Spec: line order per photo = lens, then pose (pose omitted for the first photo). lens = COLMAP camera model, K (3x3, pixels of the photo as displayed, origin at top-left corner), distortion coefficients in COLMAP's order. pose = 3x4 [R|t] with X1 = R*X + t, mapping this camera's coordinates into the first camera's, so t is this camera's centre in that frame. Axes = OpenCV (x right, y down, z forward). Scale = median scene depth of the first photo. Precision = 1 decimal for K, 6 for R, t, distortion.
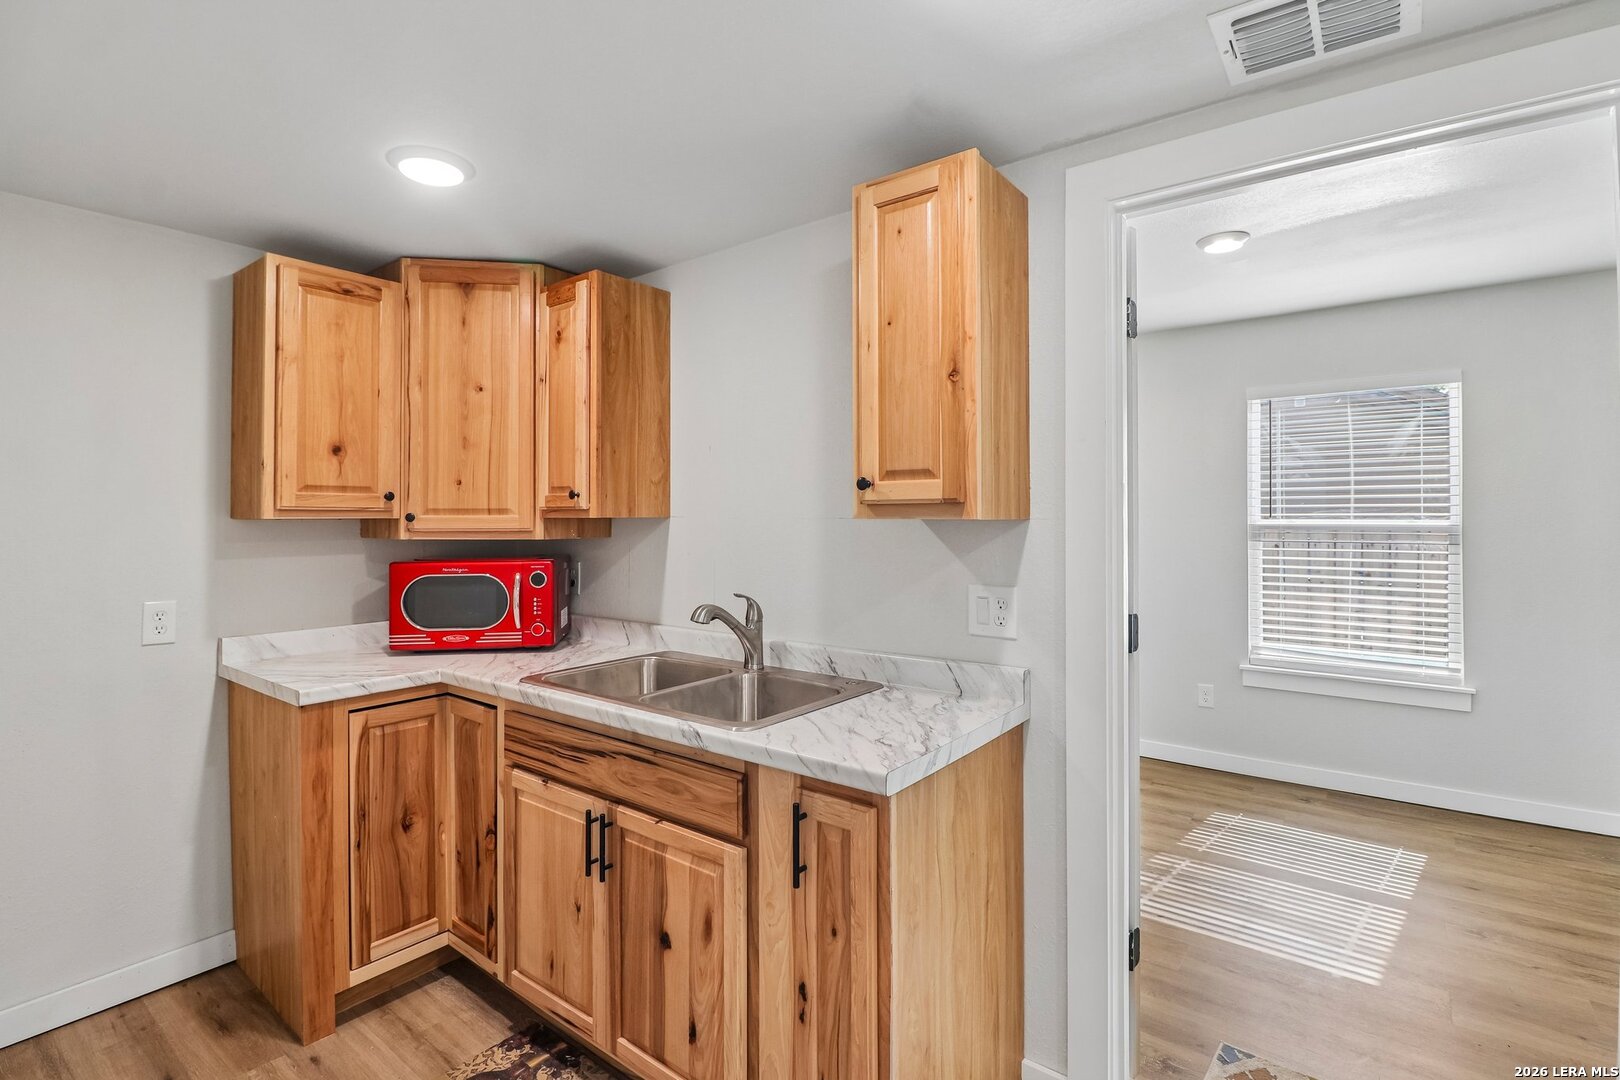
lens RADIAL K [[757.5, 0, 801.0], [0, 757.5, 511.2], [0, 0, 1]] dist [-0.000349, -0.012967]
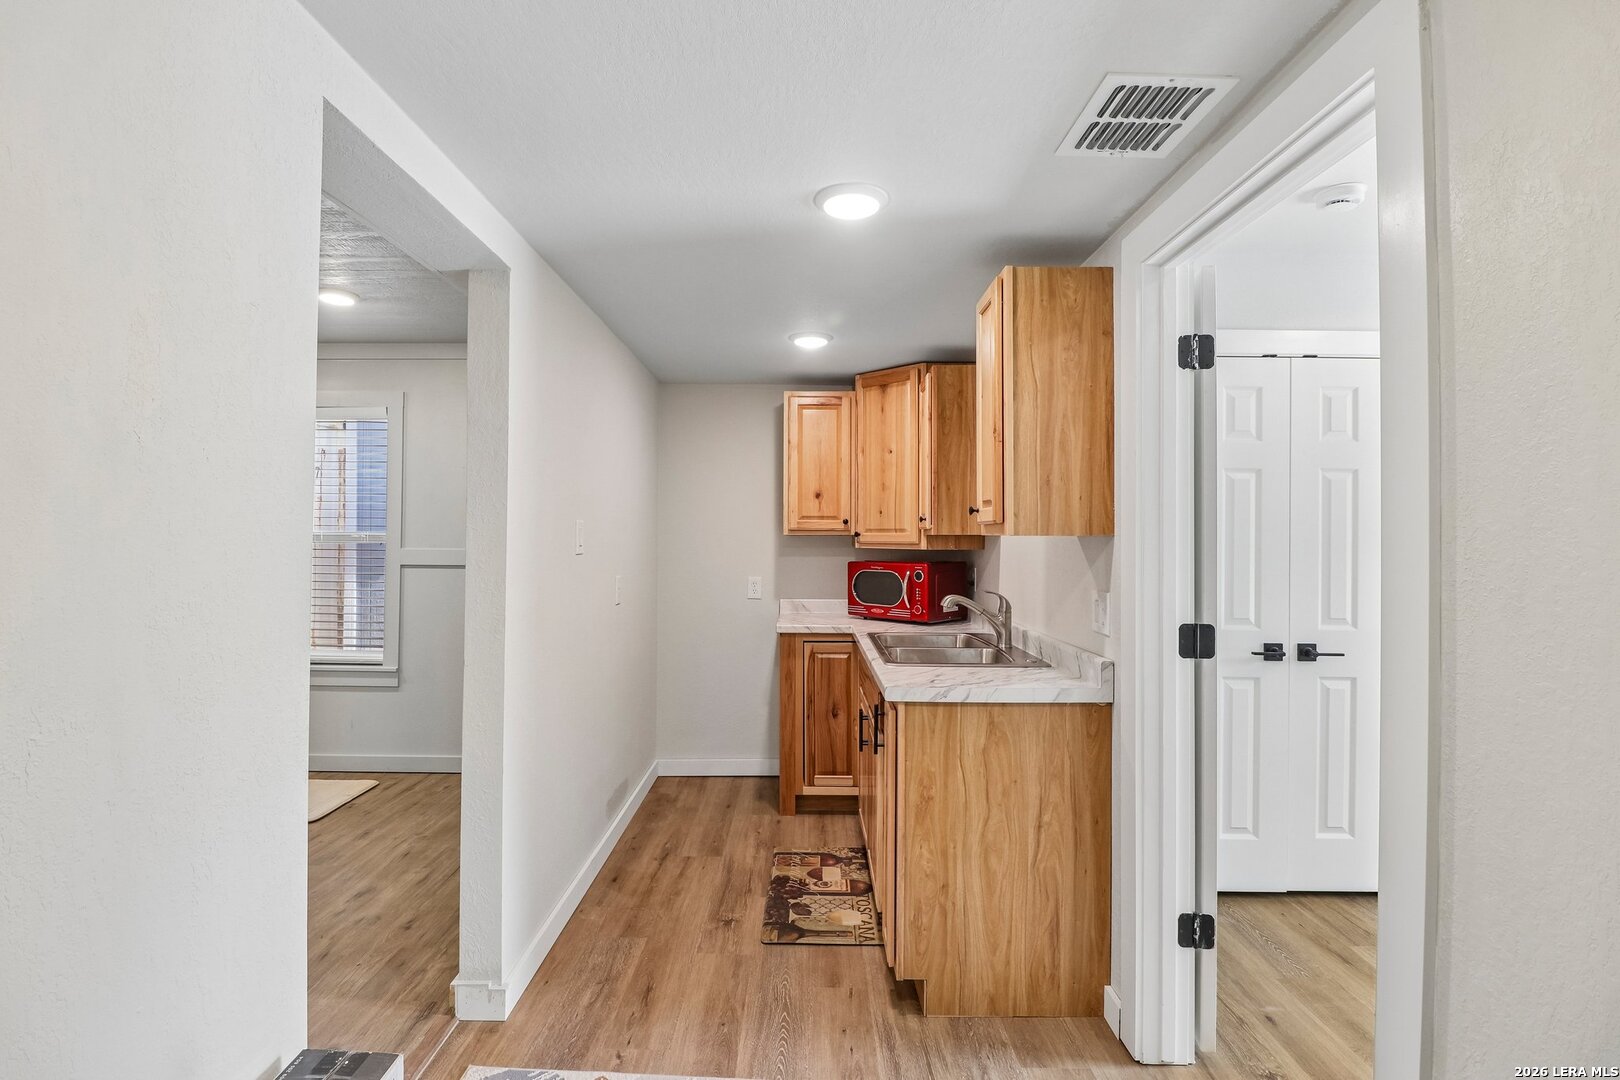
lens RADIAL K [[752.6, 0, 793.4], [0, 752.6, 532.0], [0, 0, 1]] dist [-0.001264, -0.013841]
pose [[0.601339, 0.000587, -0.798994, 0.727522], [-0.001184, 0.999999, -0.000156, 0.003958], [0.798993, 0.001040, 0.601339, -0.091079]]
